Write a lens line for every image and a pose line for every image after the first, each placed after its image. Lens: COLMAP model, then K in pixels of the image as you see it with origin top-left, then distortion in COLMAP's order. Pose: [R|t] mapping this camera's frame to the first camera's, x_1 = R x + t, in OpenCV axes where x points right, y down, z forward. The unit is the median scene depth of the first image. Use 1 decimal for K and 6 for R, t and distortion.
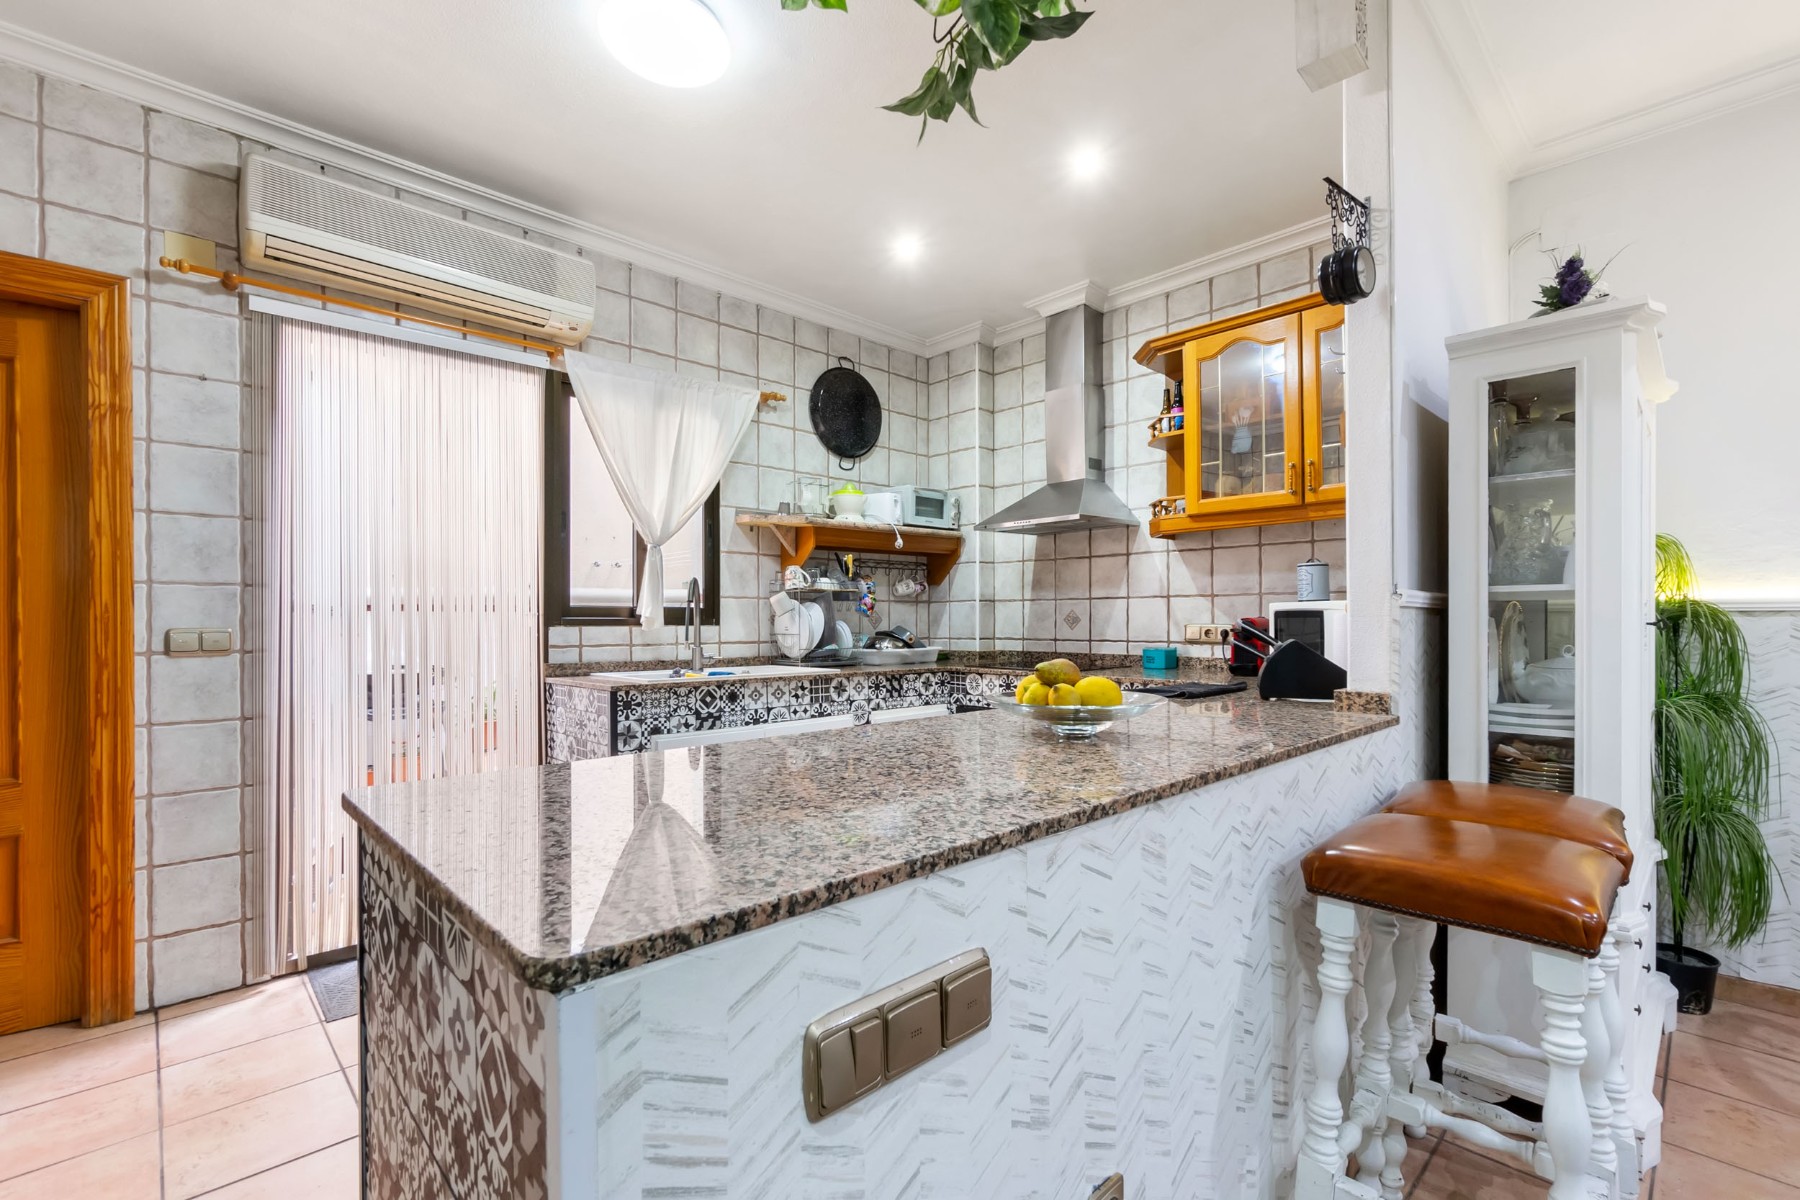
lens RADIAL K [[775.0, 0, 883.0], [0, 775.0, 618.9], [0, 0, 1]] dist [-0.005846, 0.000229]
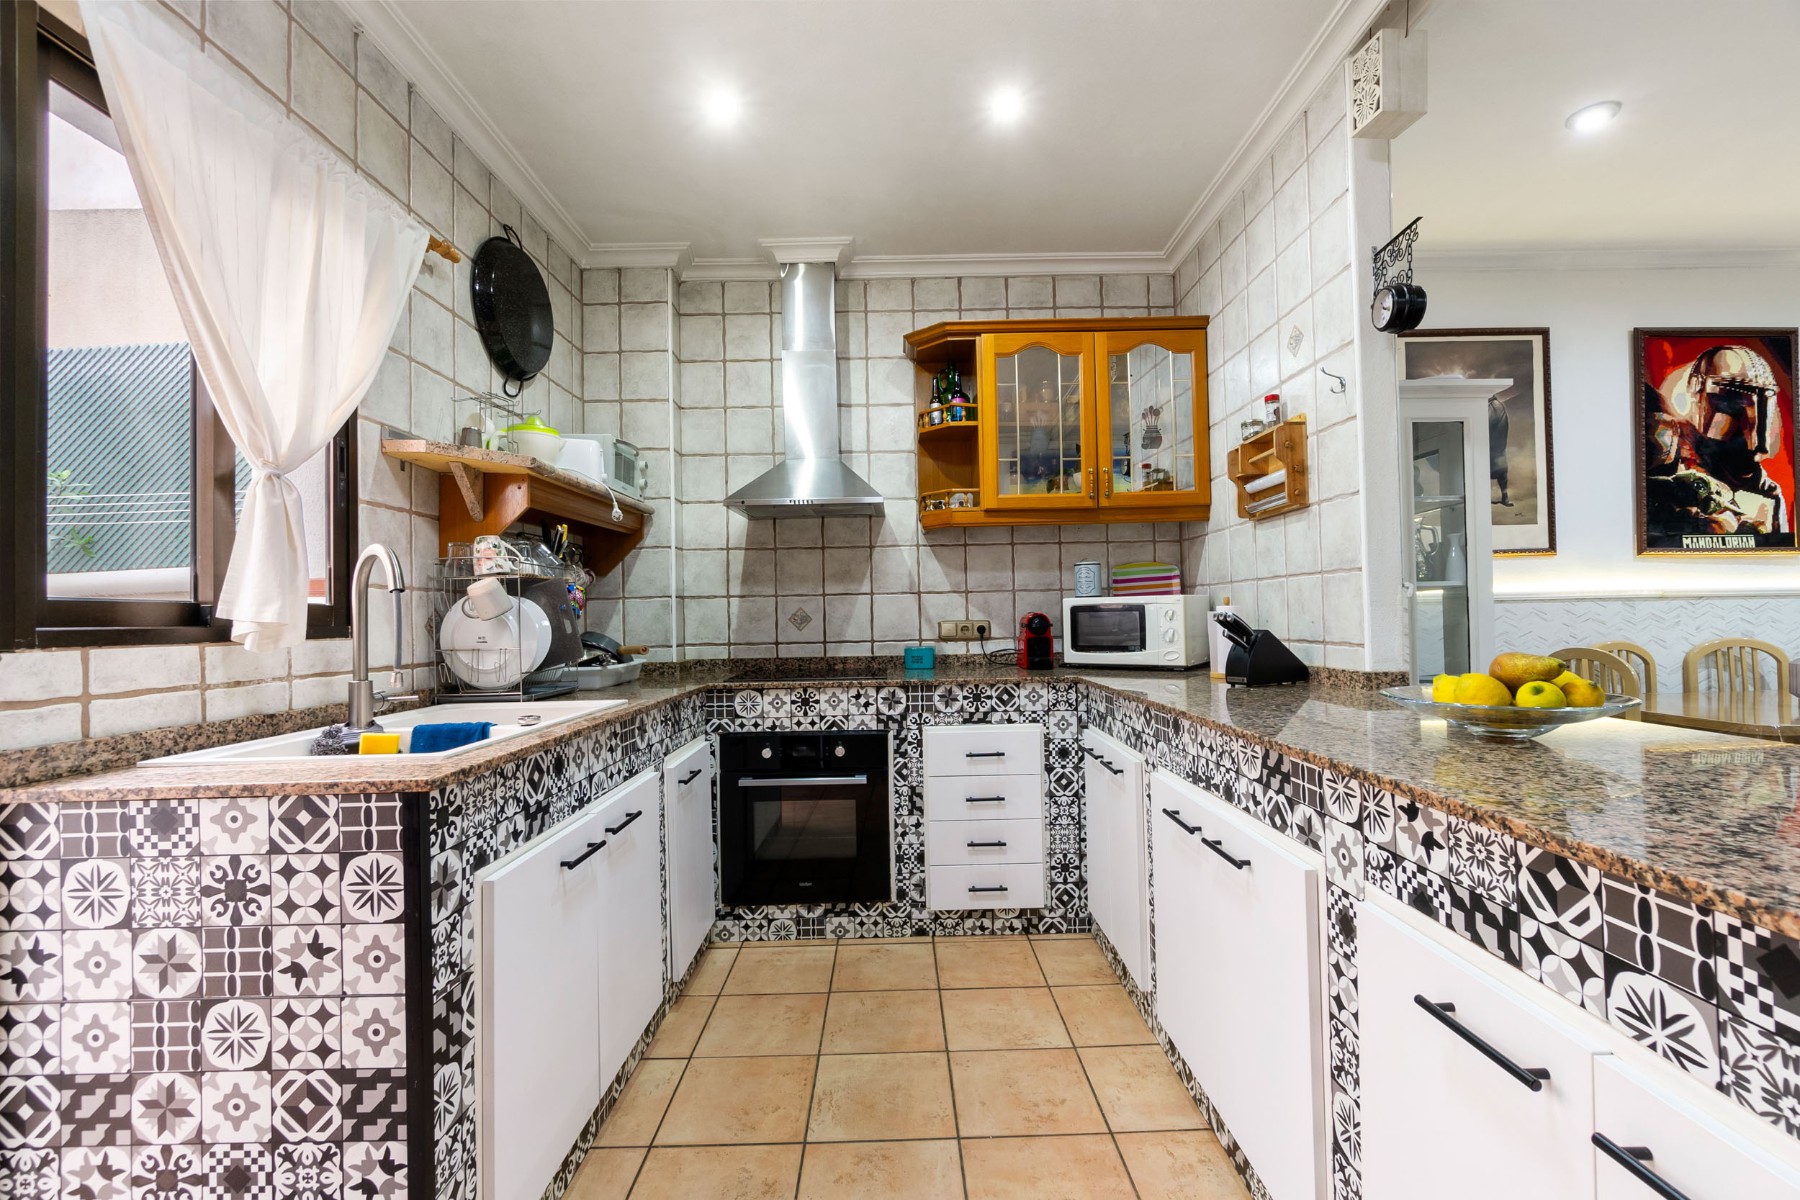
lens RADIAL K [[775.0, 0, 881.4], [0, 775.0, 600.5], [0, 0, 1]] dist [-0.005846, 0.000229]
pose [[0.680103, 0.003432, 0.733109, -0.352056], [0.017895, 0.999613, -0.021280, 0.000245], [-0.732899, 0.027591, 0.679778, 0.368118]]
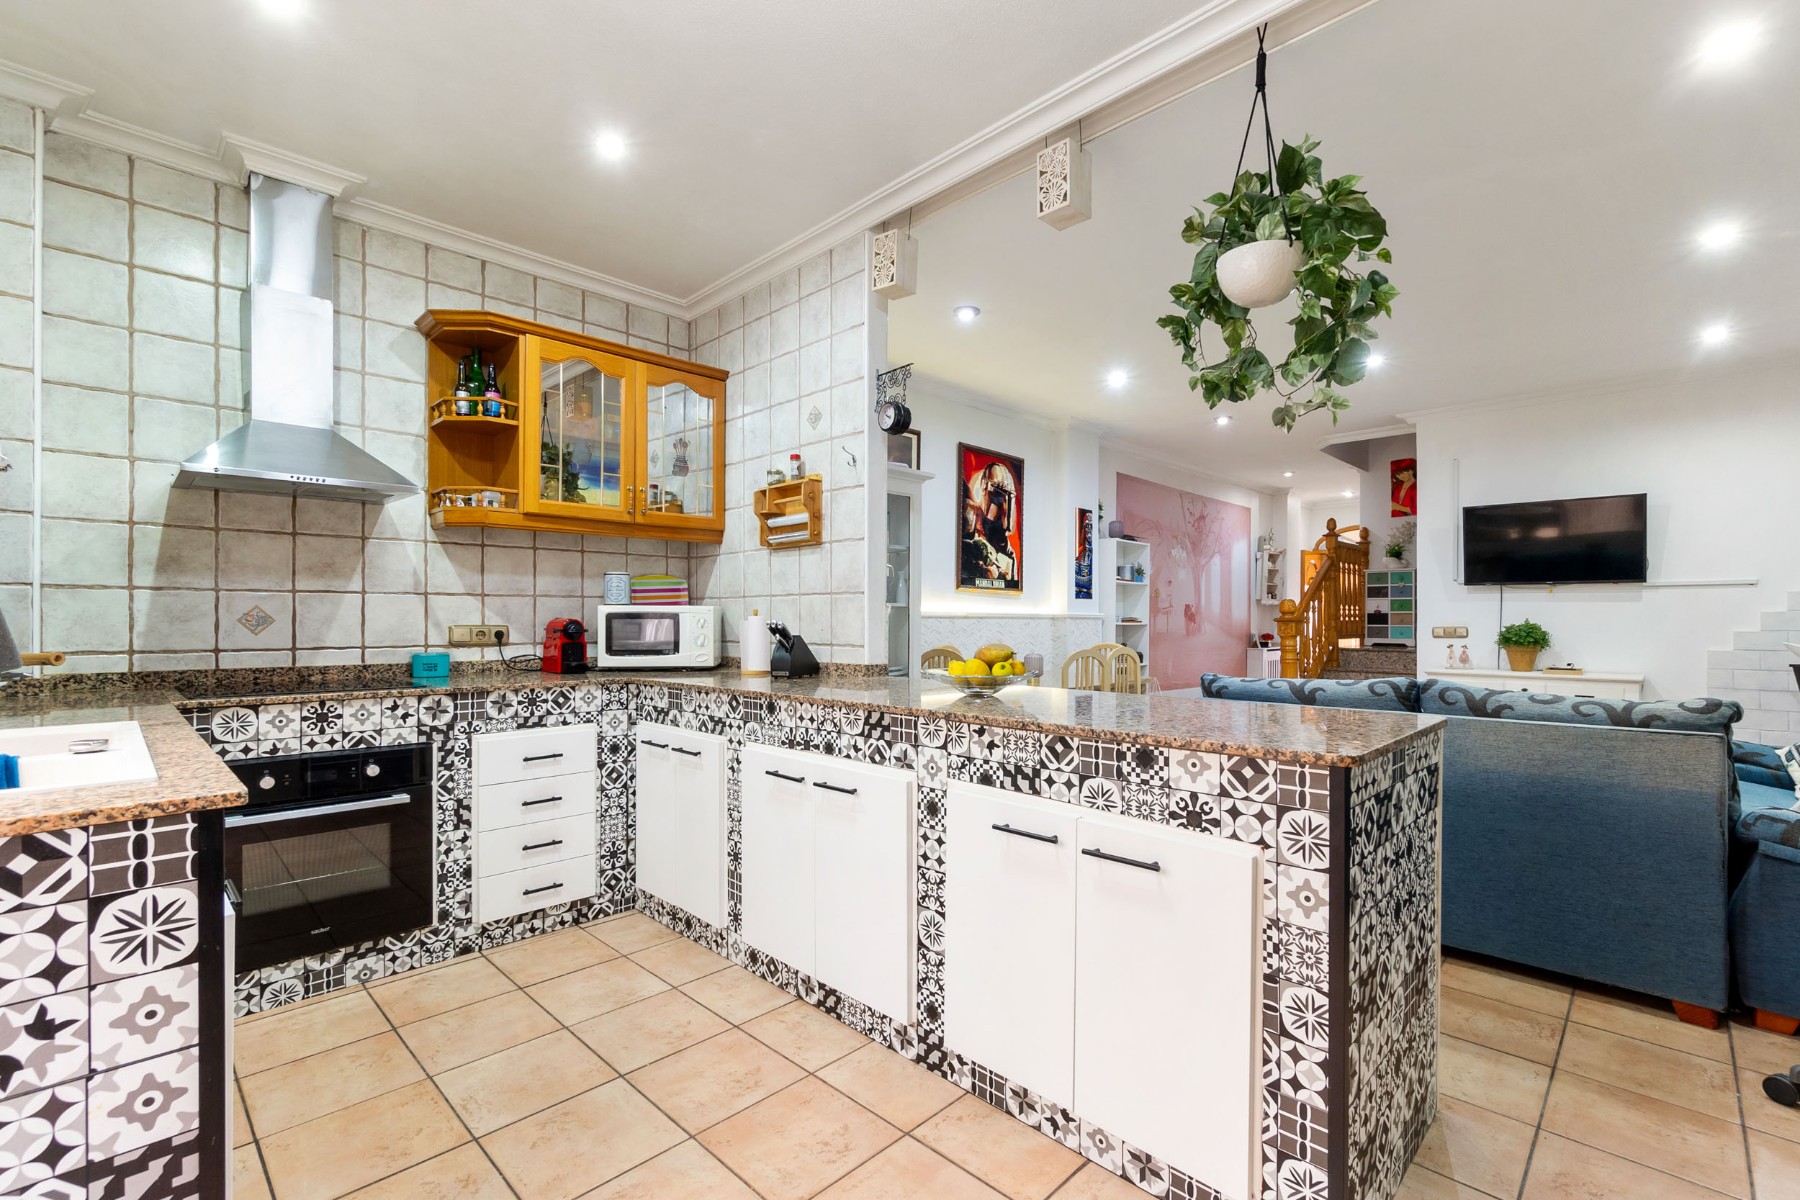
lens RADIAL K [[775.0, 0, 921.2], [0, 775.0, 617.3], [0, 0, 1]] dist [-0.005846, 0.000229]
pose [[-0.041319, 0.004822, 0.999134, -0.502243], [-0.001706, 0.999987, -0.004897, 0.000854], [-0.999145, -0.001907, -0.041310, 0.464047]]
